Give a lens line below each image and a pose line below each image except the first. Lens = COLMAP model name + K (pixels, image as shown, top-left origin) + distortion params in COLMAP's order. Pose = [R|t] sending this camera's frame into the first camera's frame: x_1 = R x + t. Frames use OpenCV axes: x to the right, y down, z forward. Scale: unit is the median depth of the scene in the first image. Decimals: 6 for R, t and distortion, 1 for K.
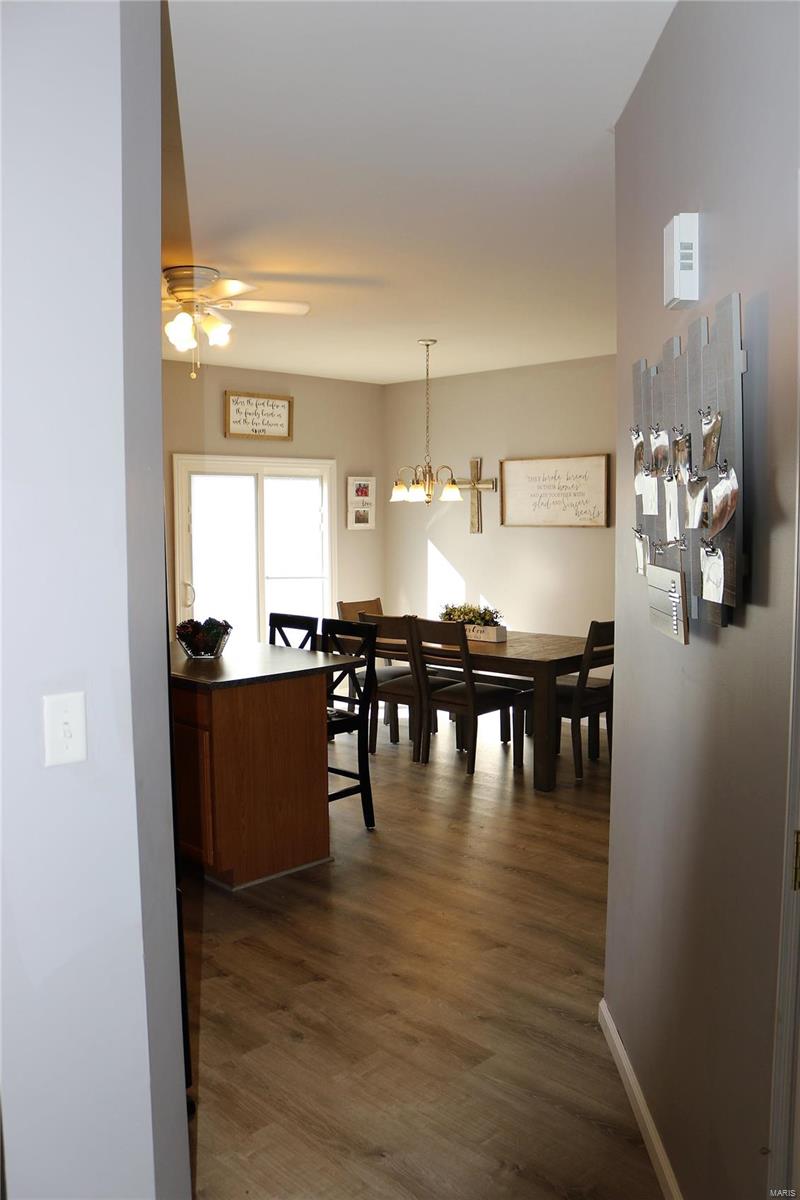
lens RADIAL K [[985.7, 0, 405.5], [0, 985.7, 591.0], [0, 0, 1]] dist [-0.149521, 0.120542]
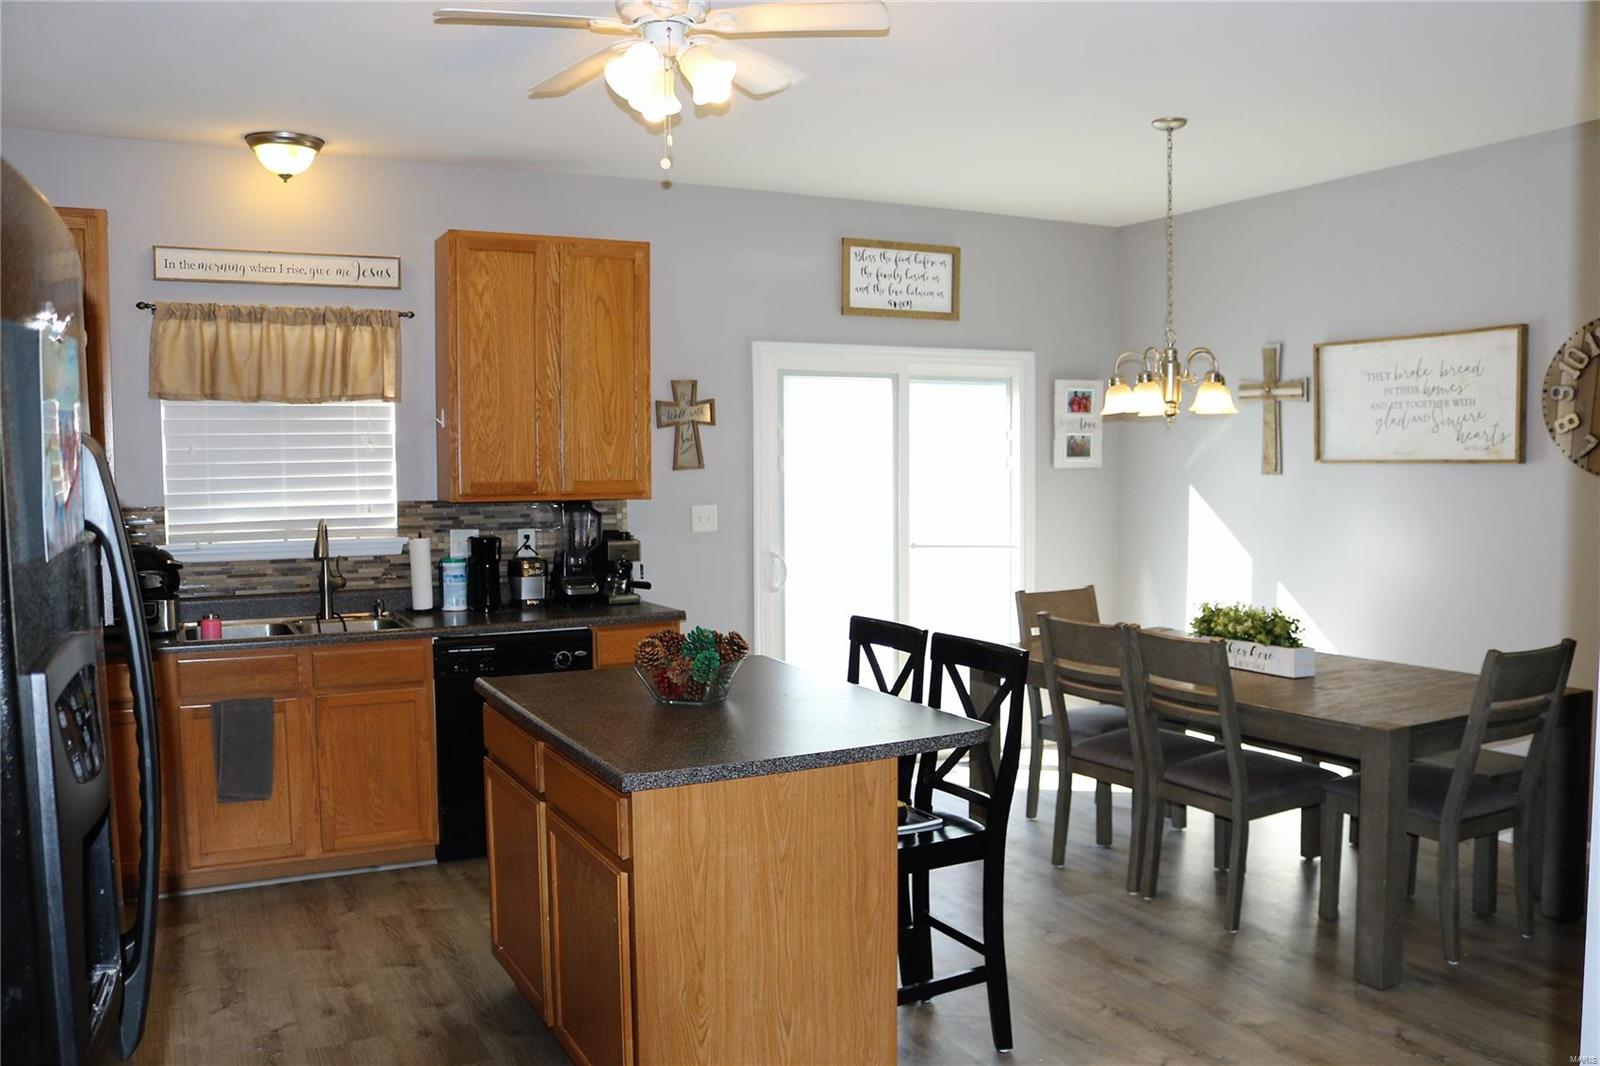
lens RADIAL K [[1314.3, 0, 809.3], [0, 1314.3, 540.5], [0, 0, 1]] dist [-0.149521, 0.120542]
pose [[0.955803, 0.017452, -0.293489, 0.038352], [-0.020623, 0.999758, -0.007712, -0.009687], [0.293284, 0.013424, 0.955931, 0.218991]]
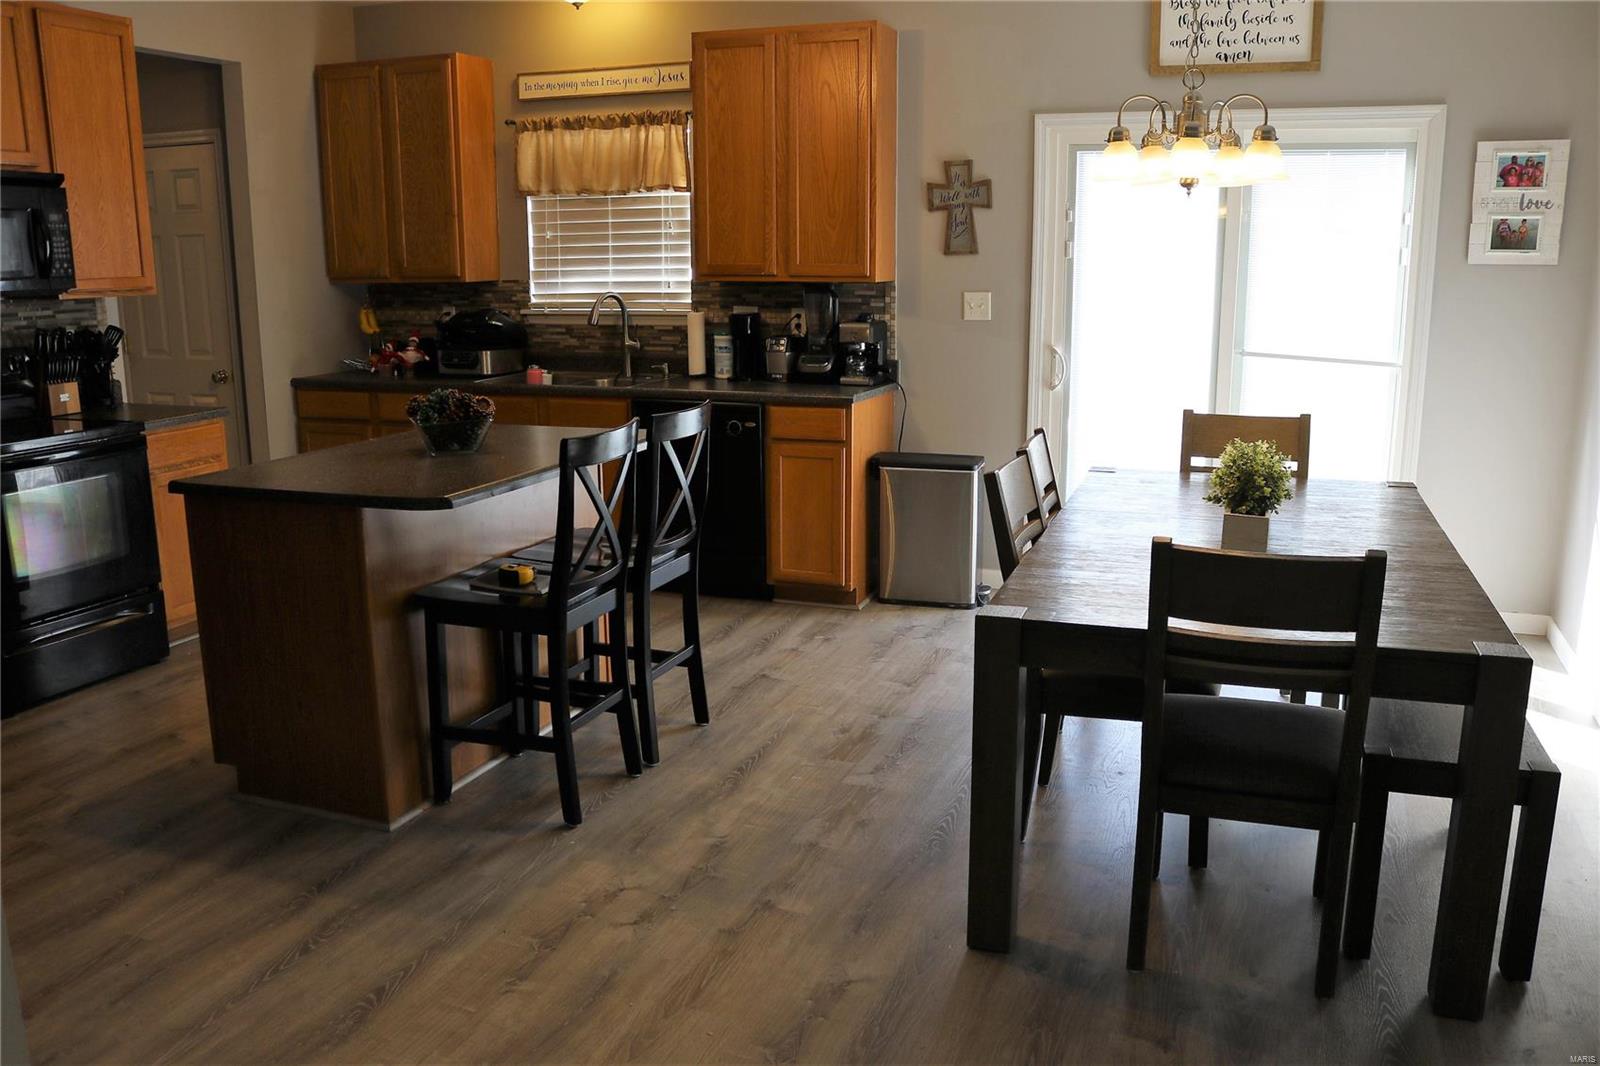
lens RADIAL K [[1314.3, 0, 806.9], [0, 1314.3, 536.8], [0, 0, 1]] dist [-0.149521, 0.120542]
pose [[0.411782, 0.198725, -0.889350, 0.403649], [-0.068030, 0.979913, 0.187463, -0.031951], [0.908739, -0.016692, 0.417030, 0.551149]]
